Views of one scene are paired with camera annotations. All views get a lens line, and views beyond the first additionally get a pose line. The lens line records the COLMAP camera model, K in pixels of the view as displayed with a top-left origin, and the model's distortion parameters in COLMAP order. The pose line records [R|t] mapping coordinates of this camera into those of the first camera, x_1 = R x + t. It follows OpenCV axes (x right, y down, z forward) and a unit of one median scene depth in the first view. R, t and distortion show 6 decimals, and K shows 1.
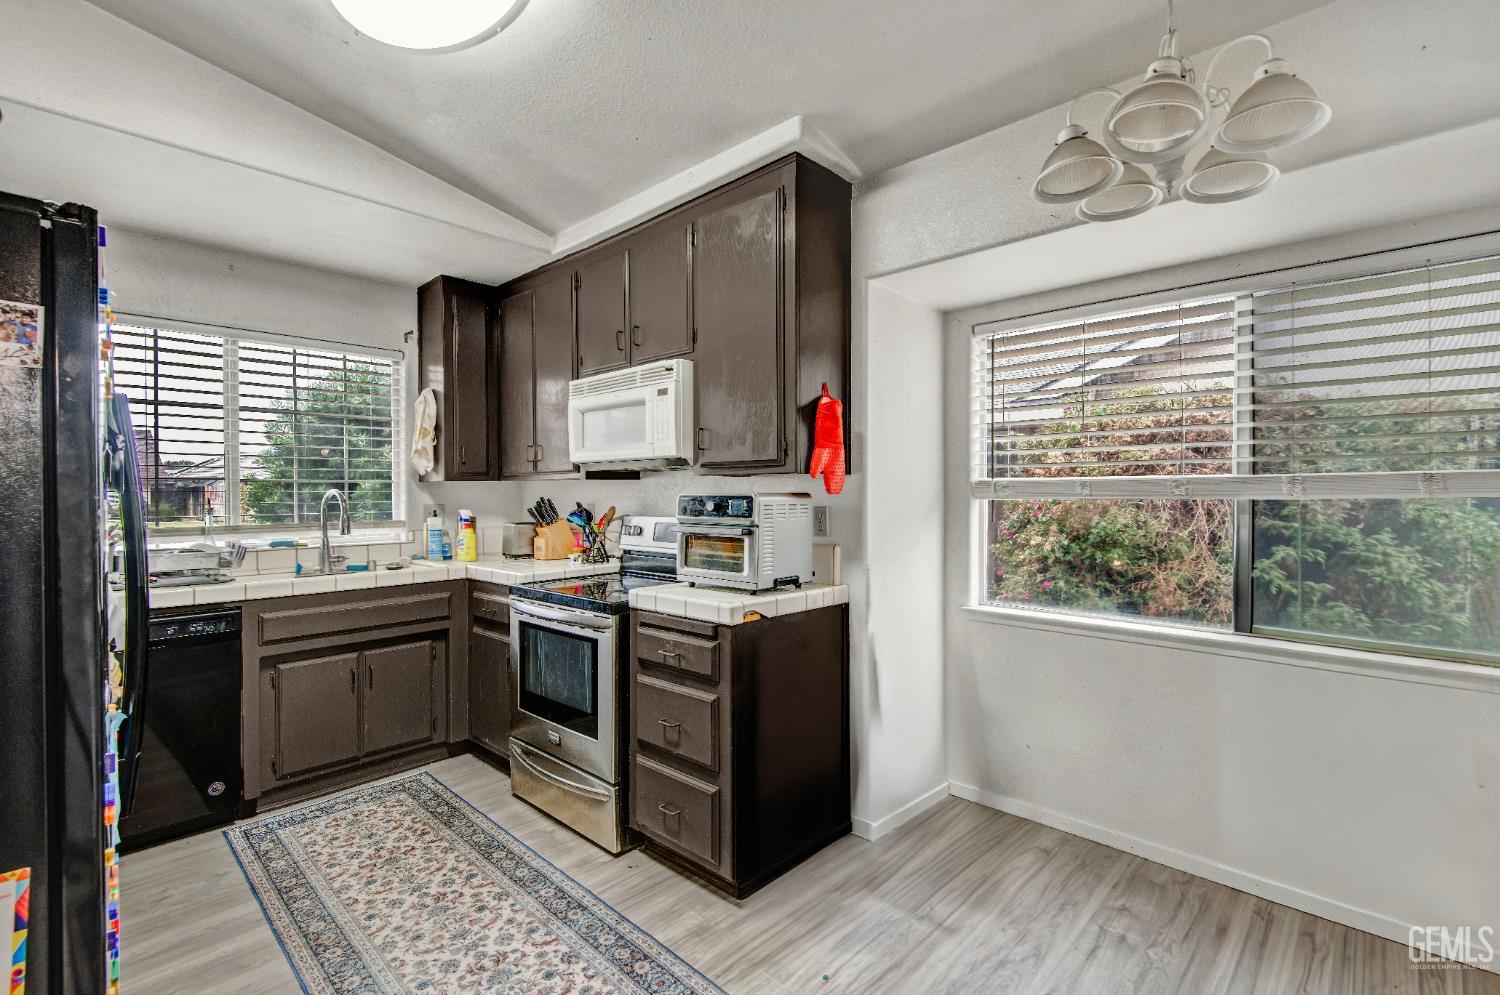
lens RADIAL K [[684.0, 0, 753.9], [0, 684.0, 493.9], [0, 0, 1]] dist [0.022599, -0.008391]
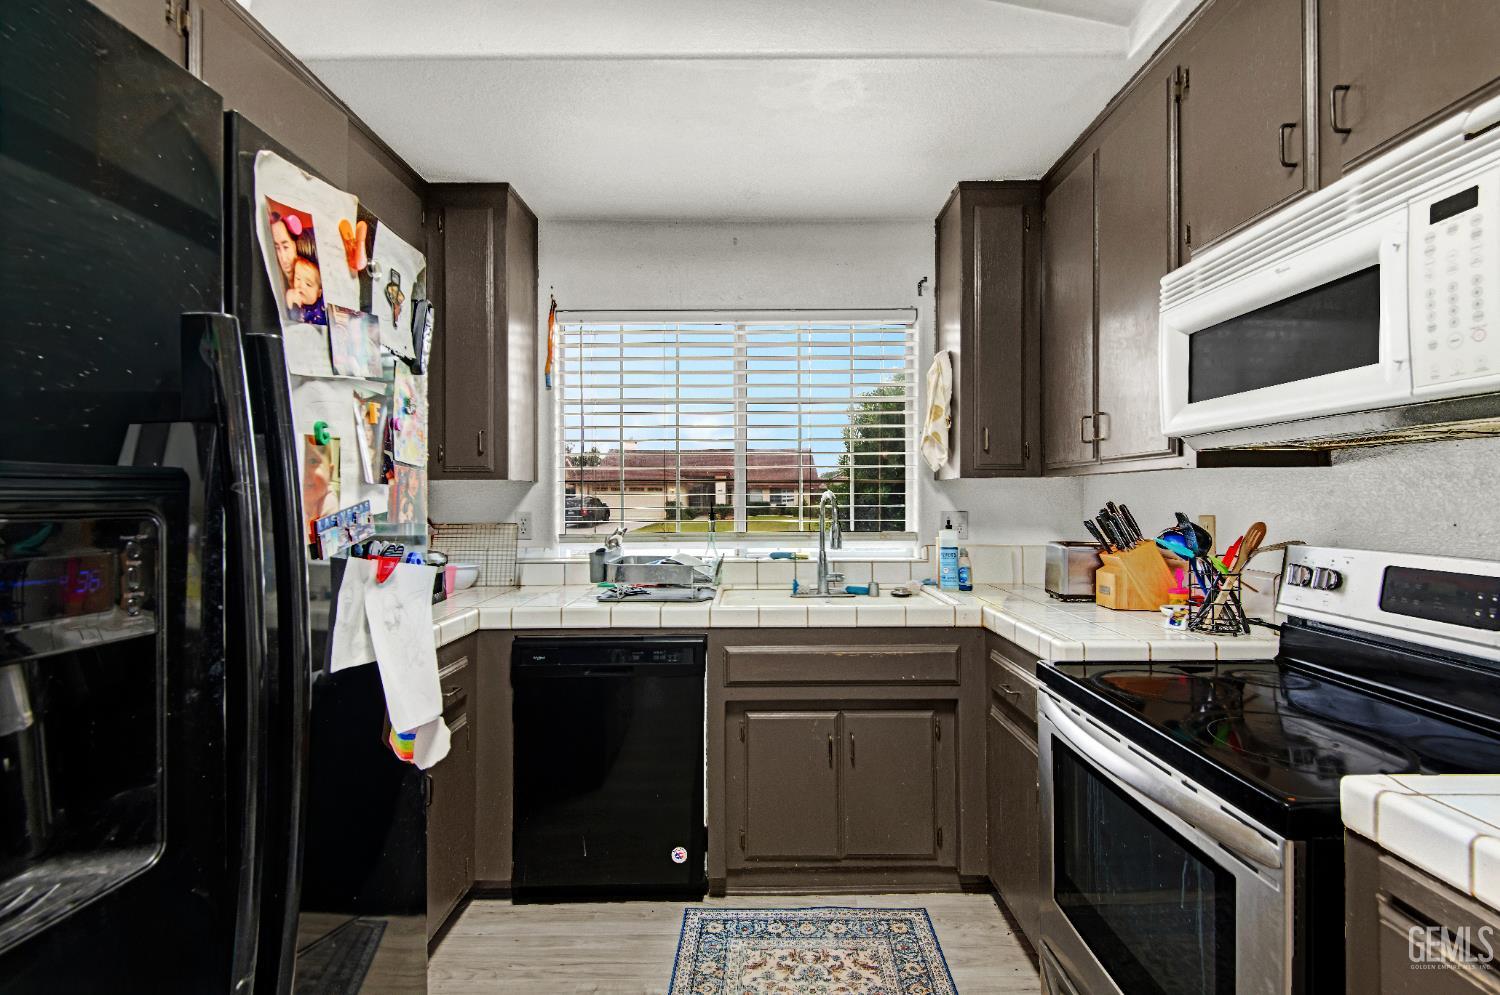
lens RADIAL K [[684.0, 0, 753.9], [0, 684.0, 493.9], [0, 0, 1]] dist [0.022599, -0.008391]
pose [[0.689882, -0.001328, -0.723921, -0.096891], [-0.001447, 0.999994, -0.003213, -0.000258], [0.723921, 0.003264, 0.689875, 0.390989]]
